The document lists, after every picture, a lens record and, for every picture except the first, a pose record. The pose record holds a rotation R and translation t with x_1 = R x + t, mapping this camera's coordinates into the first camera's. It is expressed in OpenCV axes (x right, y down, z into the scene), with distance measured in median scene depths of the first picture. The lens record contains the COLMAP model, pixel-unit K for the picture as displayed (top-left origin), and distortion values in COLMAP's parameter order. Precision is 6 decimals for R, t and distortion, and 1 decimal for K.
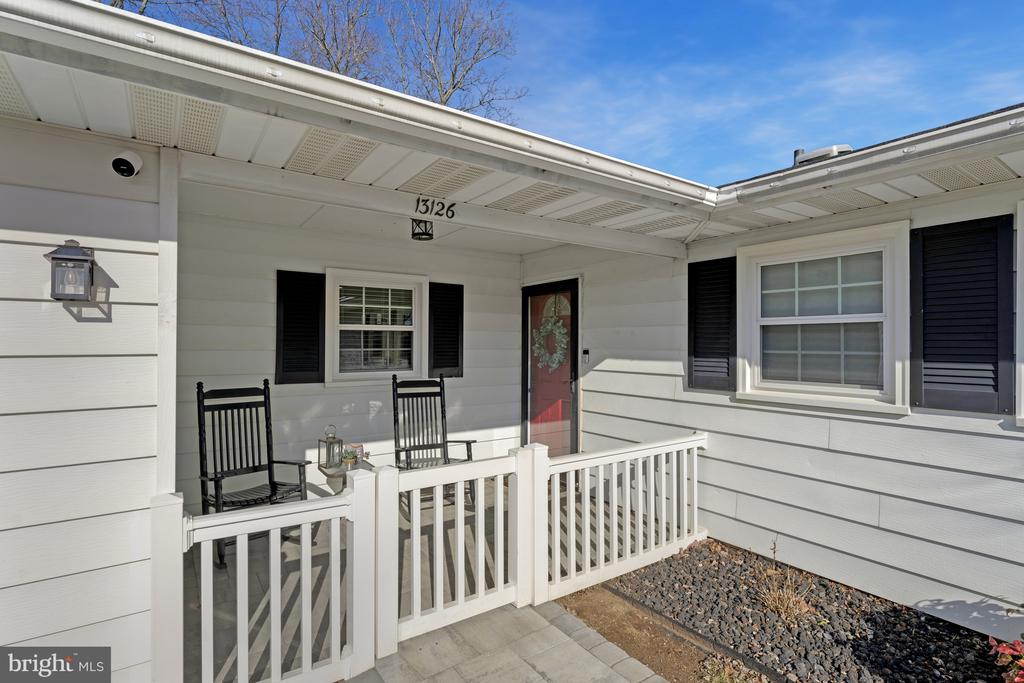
lens RADIAL K [[501.4, 0, 512.0], [0, 501.4, 341.5], [0, 0, 1]] dist [0.000094, -0.000028]
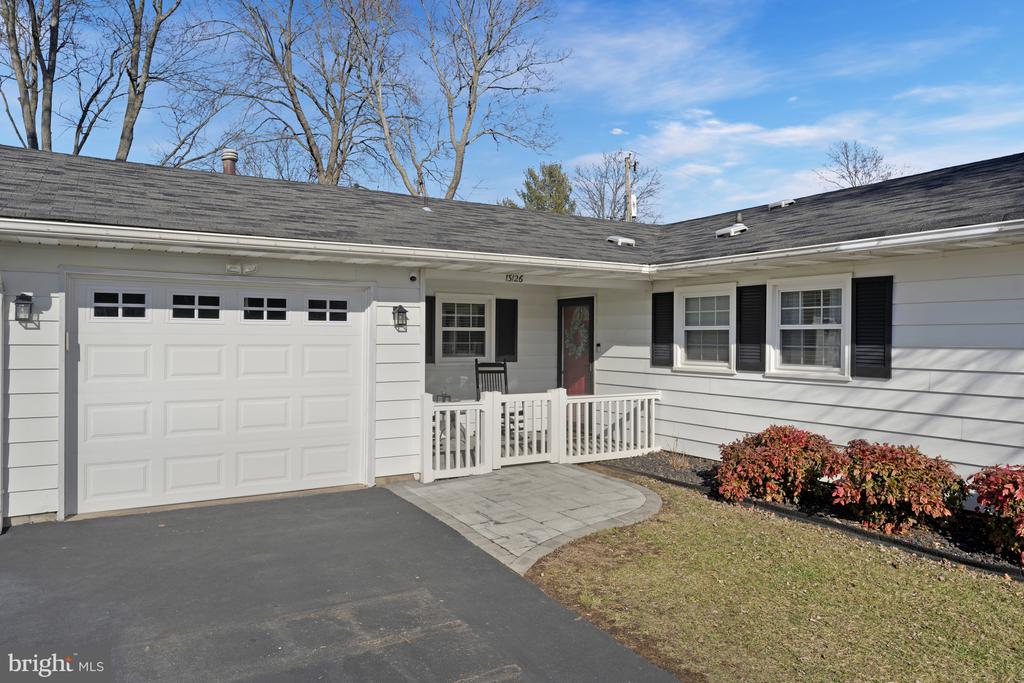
lens RADIAL K [[681.1, 0, 512.0], [0, 681.1, 341.5], [0, 0, 1]] dist [-0.000852, -0.000538]
pose [[0.998042, 0.002248, -0.062509, 0.014492], [-0.001629, 0.999949, 0.009939, -0.010748], [0.062528, -0.009818, 0.997995, -1.165728]]
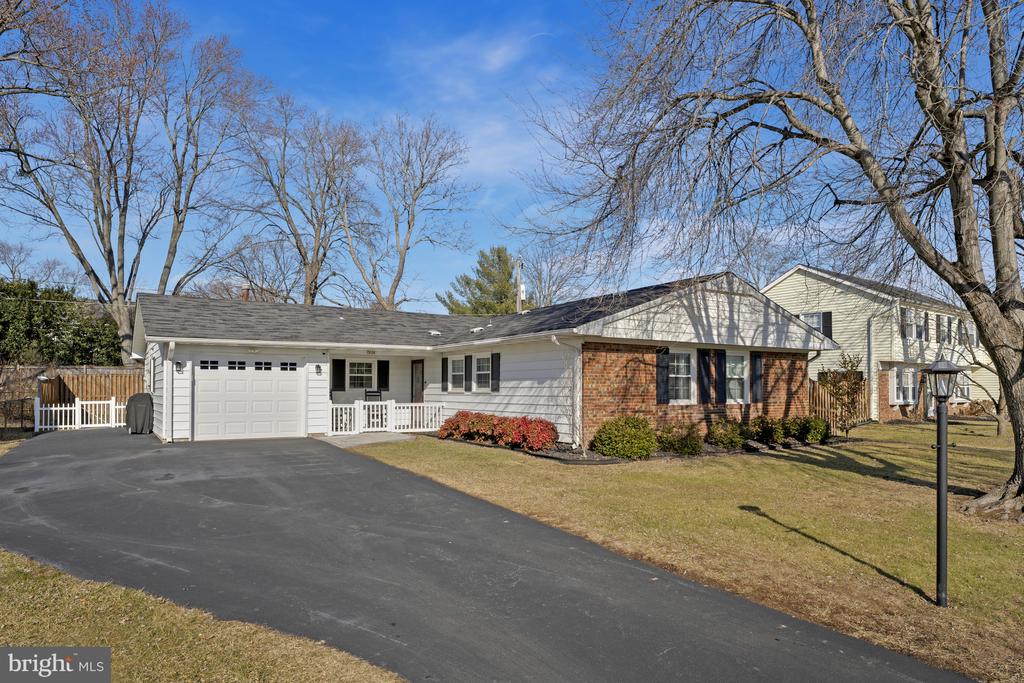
lens RADIAL K [[624.2, 0, 511.7], [0, 624.2, 382.1], [0, 0, 1]] dist [-0.001109, 0.000437]
pose [[0.999339, -0.002933, -0.036227, 0.895235], [0.002700, 0.999975, -0.006479, 0.048913], [0.036245, 0.006376, 0.999323, -3.143343]]
